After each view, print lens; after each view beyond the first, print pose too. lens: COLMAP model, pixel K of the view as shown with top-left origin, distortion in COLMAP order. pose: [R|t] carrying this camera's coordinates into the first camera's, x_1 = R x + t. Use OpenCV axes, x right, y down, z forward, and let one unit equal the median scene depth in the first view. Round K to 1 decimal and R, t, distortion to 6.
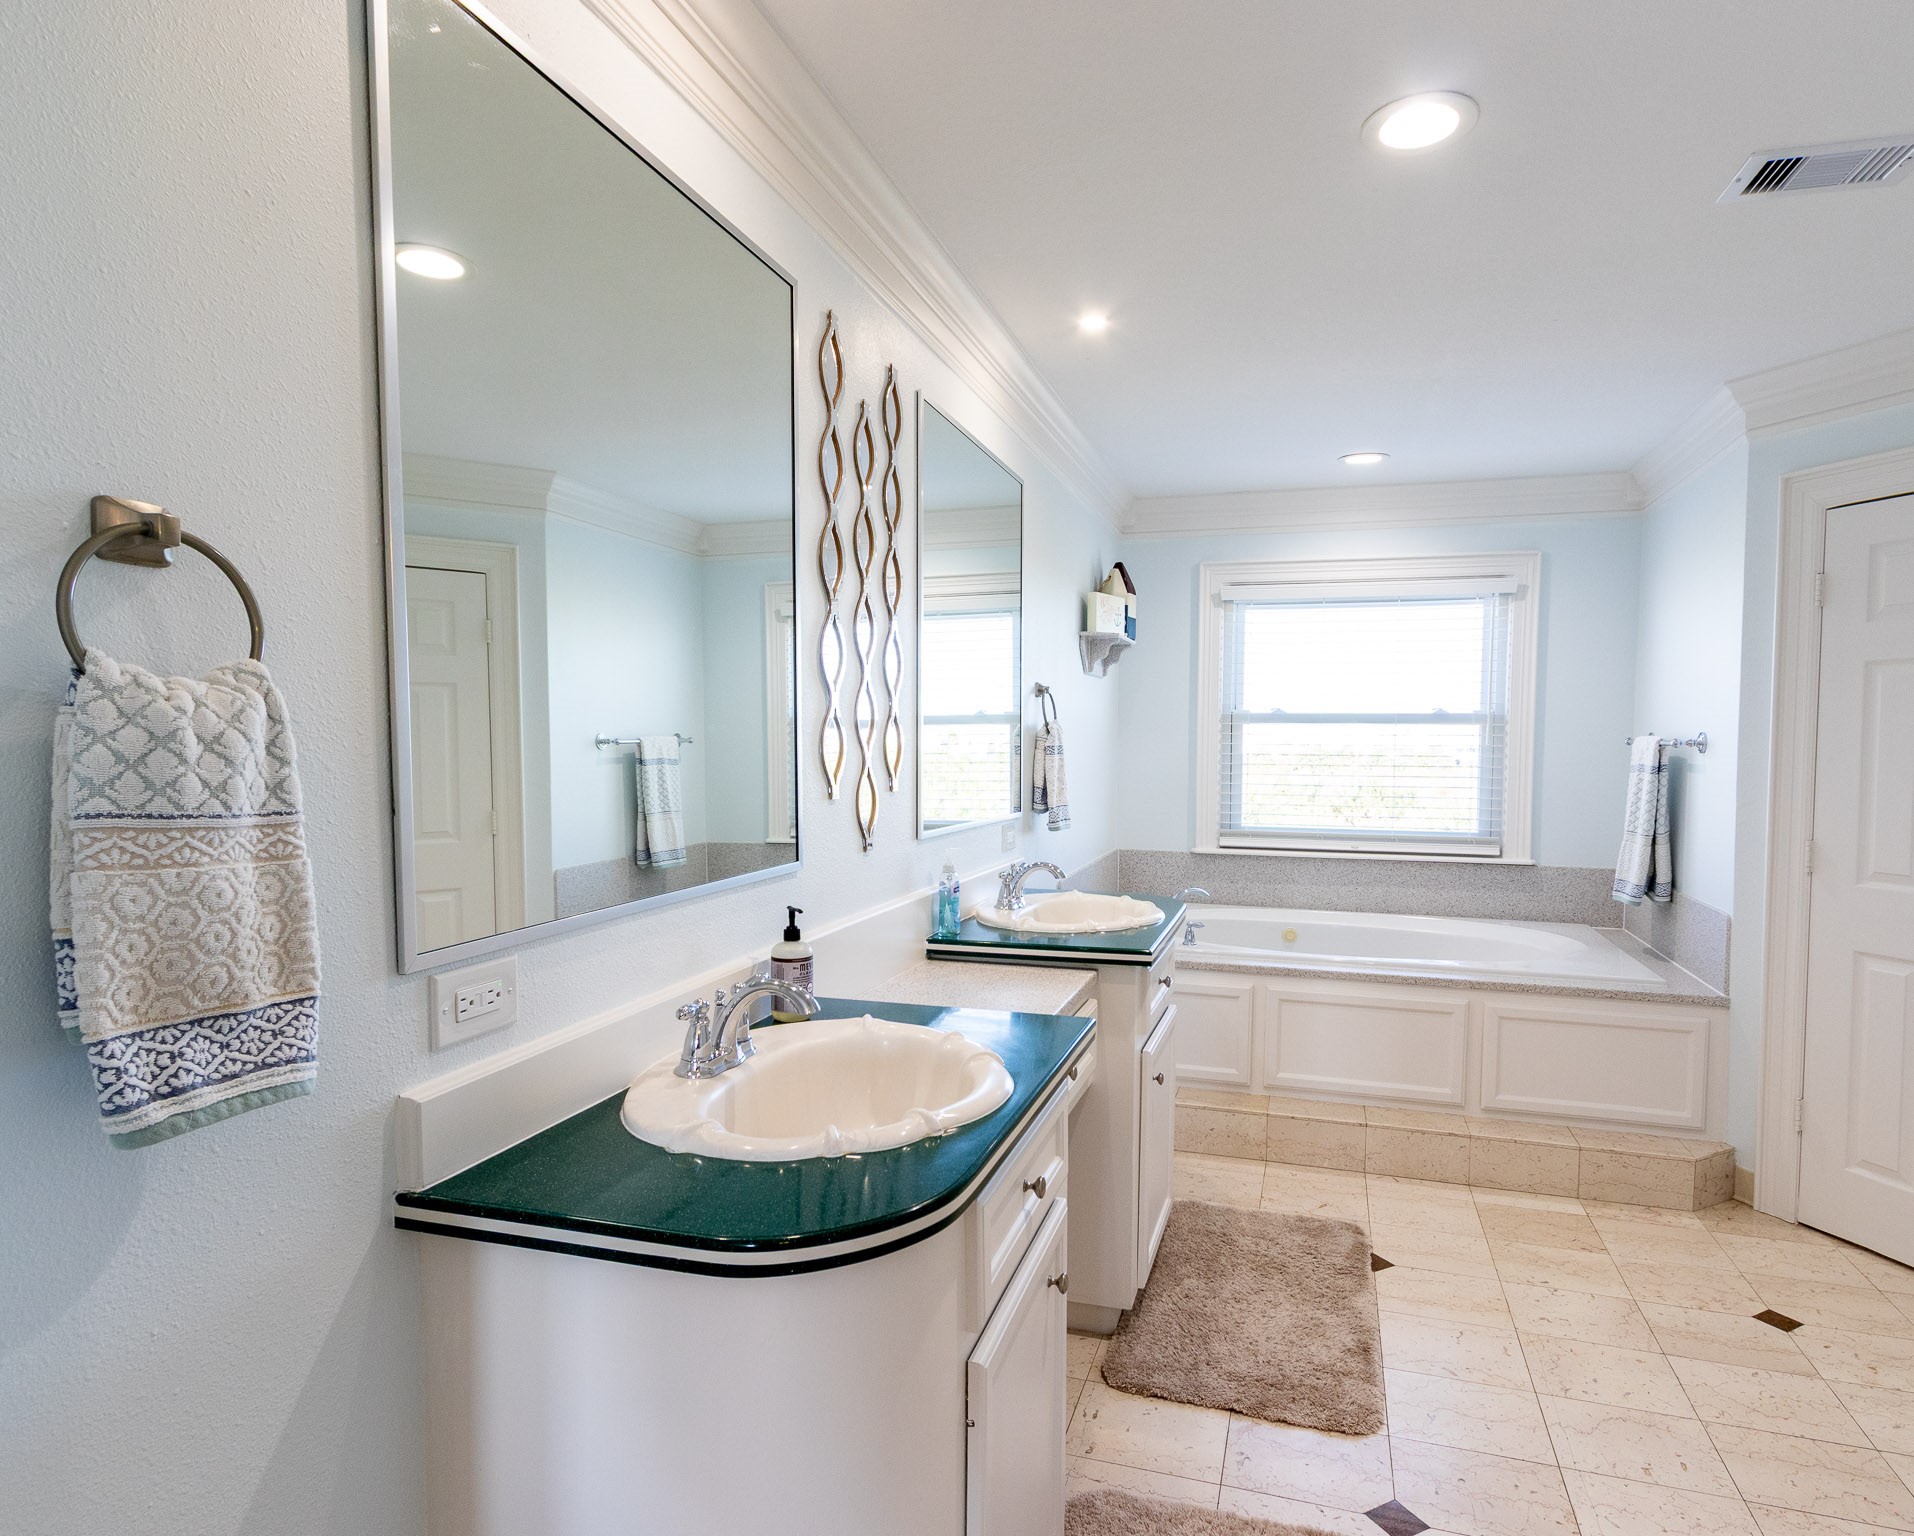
lens RADIAL K [[1086.0, 0, 1007.4], [0, 1086.0, 793.7], [0, 0, 1]] dist [0.005508, 0.001417]
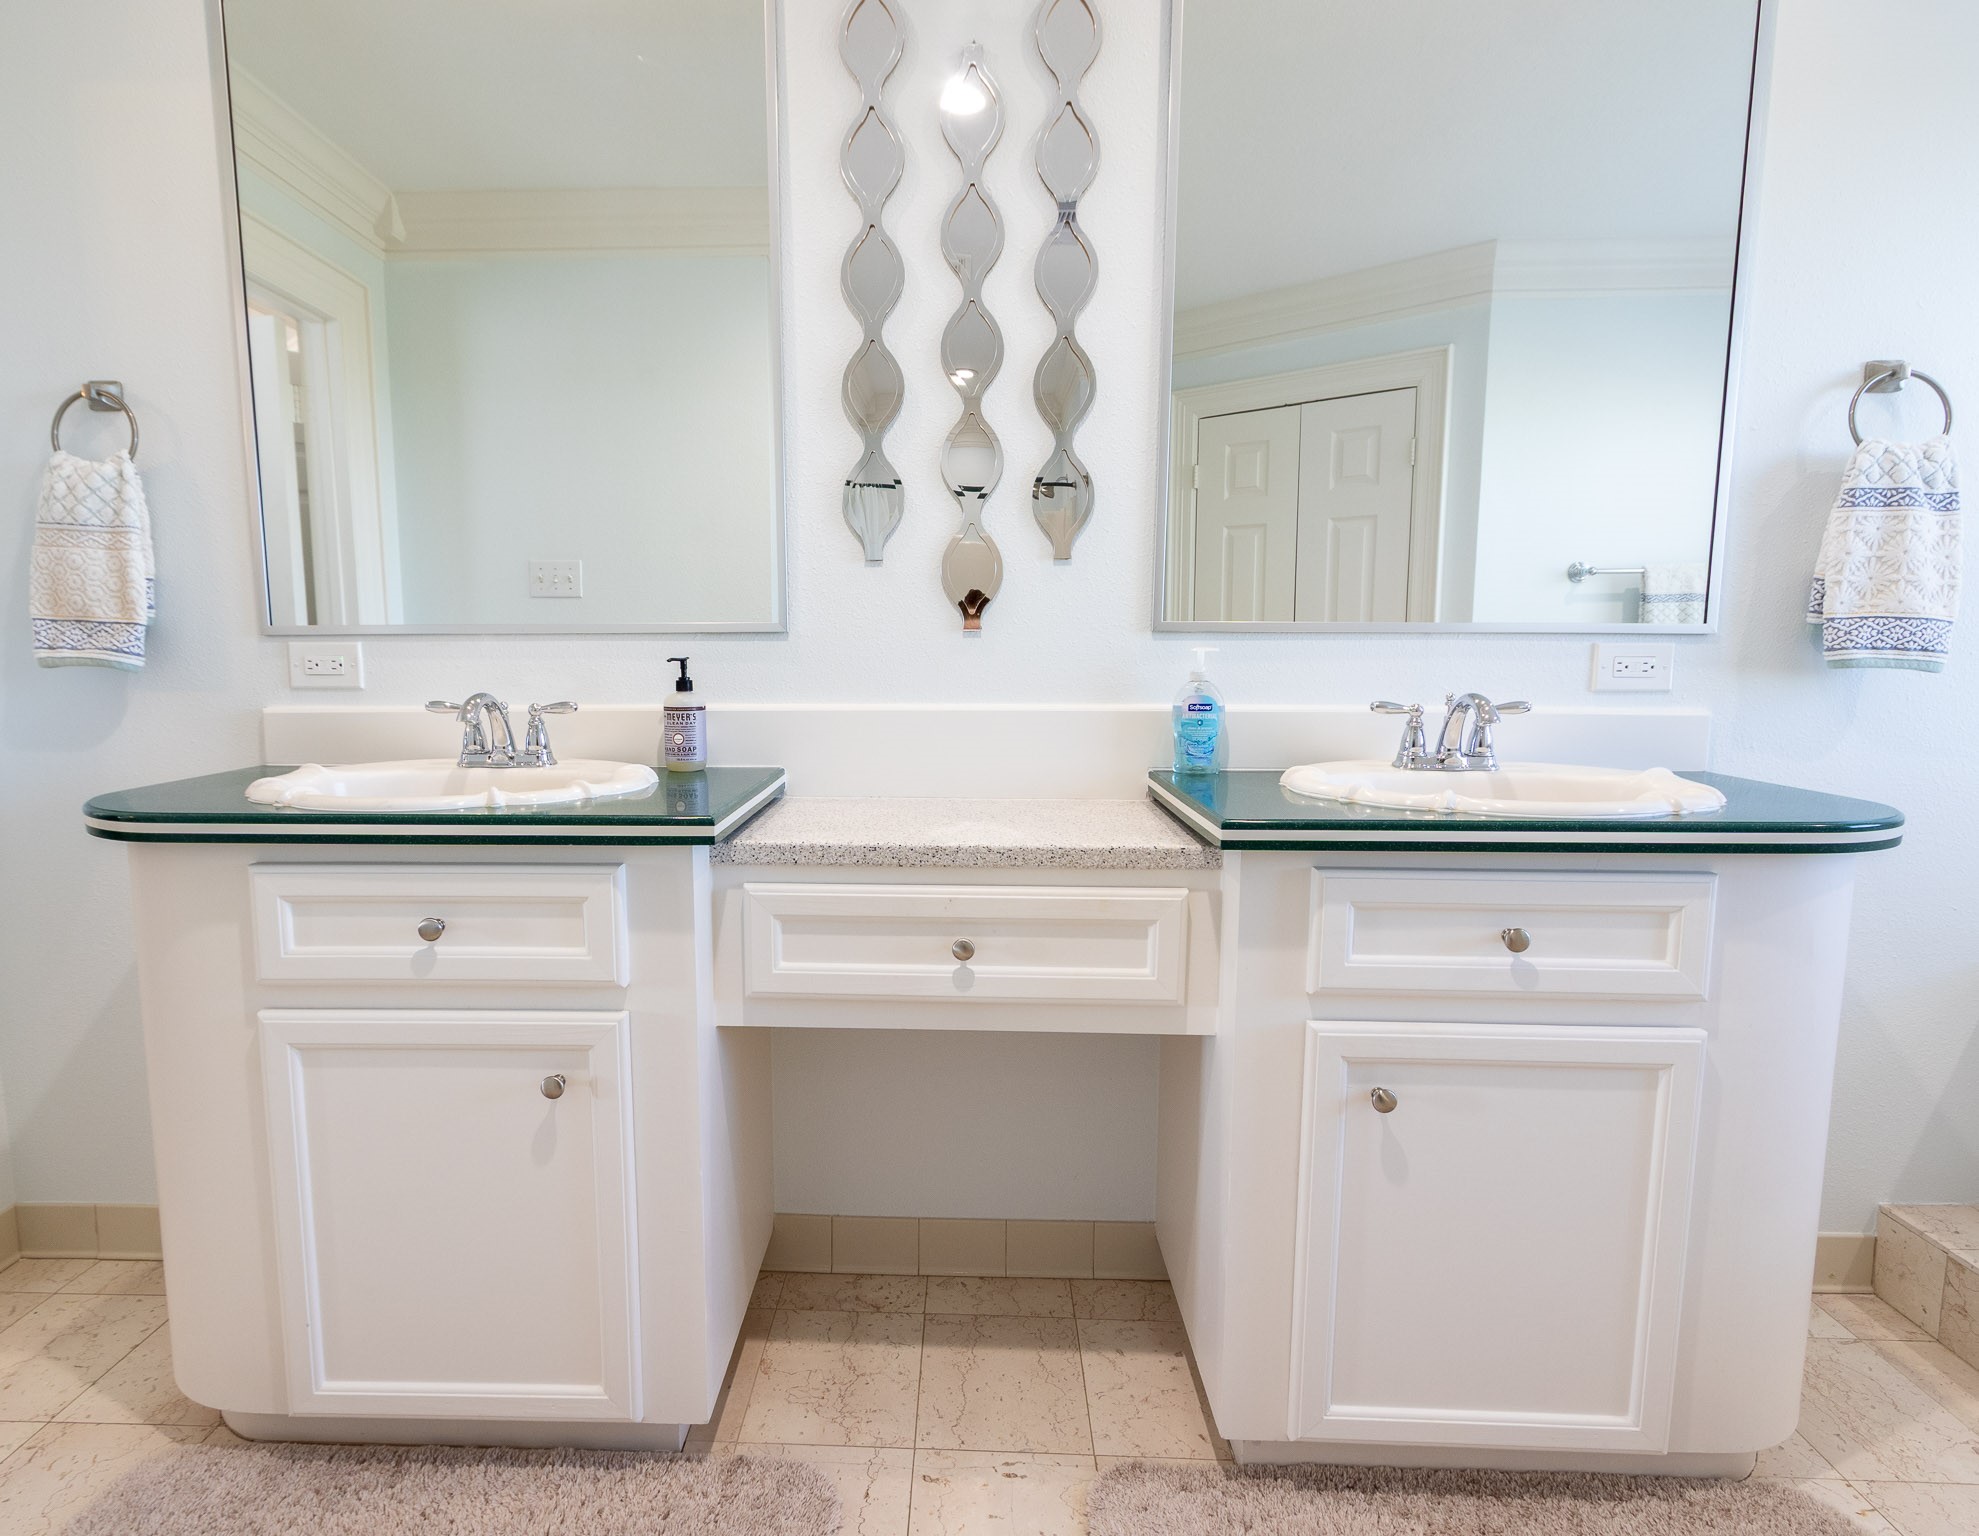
lens RADIAL K [[1114.2, 0, 927.7], [0, 1114.2, 769.8], [0, 0, 1]] dist [0.014945, -0.006737]
pose [[0.244583, 0.108721, -0.963514, 0.387317], [-0.045286, 0.993890, 0.100653, 0.042200], [0.968570, 0.019016, 0.248012, 0.437275]]
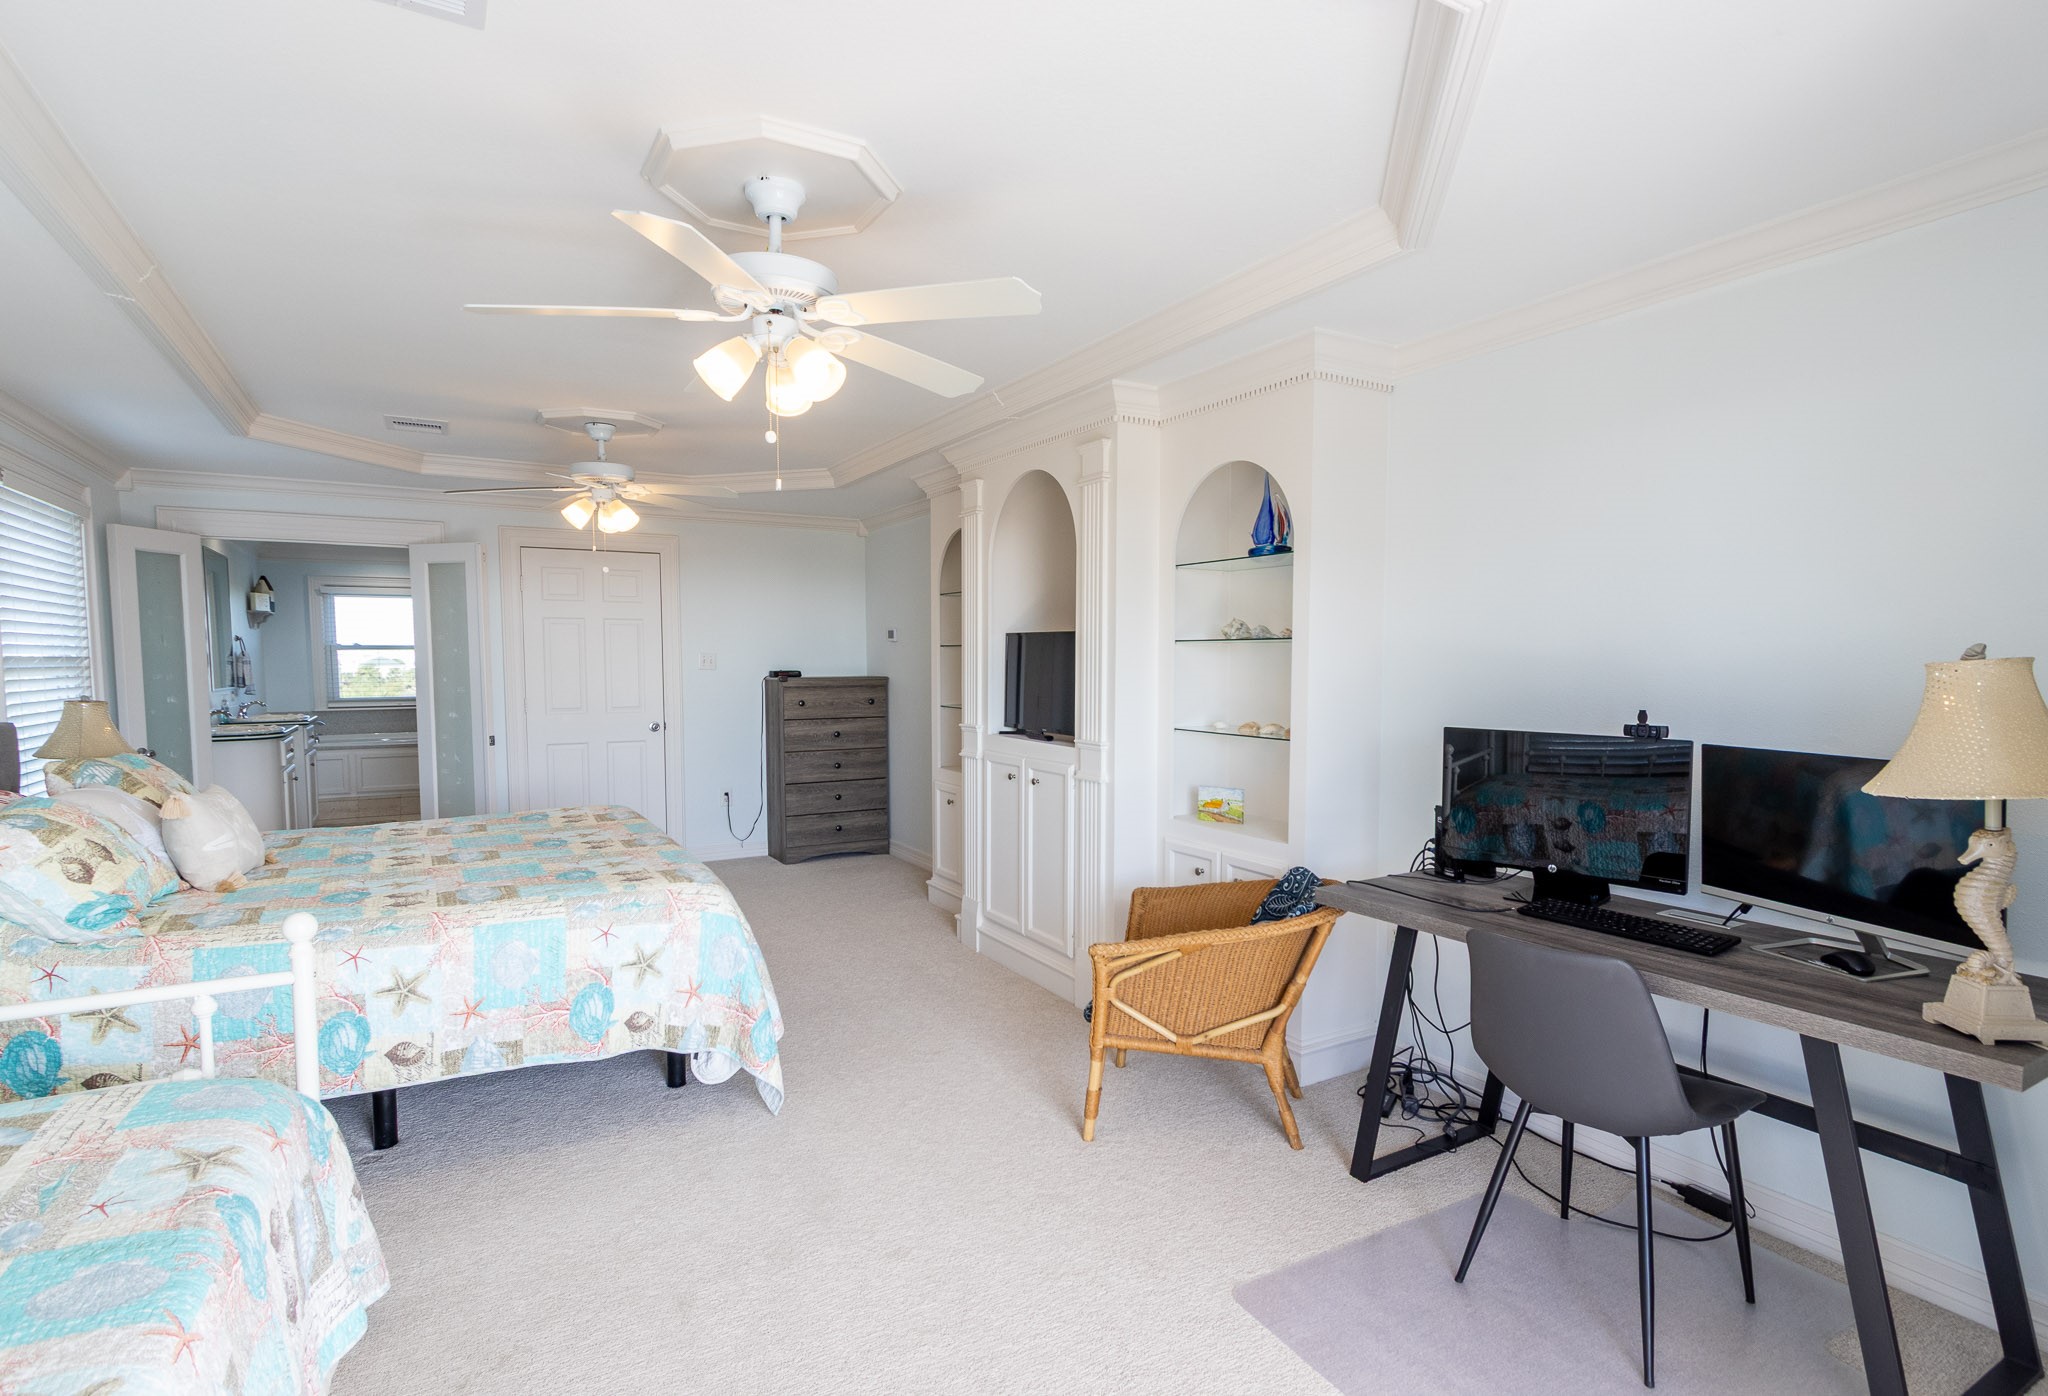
lens RADIAL K [[1016.0, 0, 1044.0], [0, 1016.0, 714.6], [0, 0, 1]] dist [0.008344, -0.003532]
pose [[0.687109, -0.056021, 0.724391, -0.370584], [0.051122, 0.998280, 0.028711, 0.098141], [-0.724754, 0.017305, 0.688791, -1.788637]]
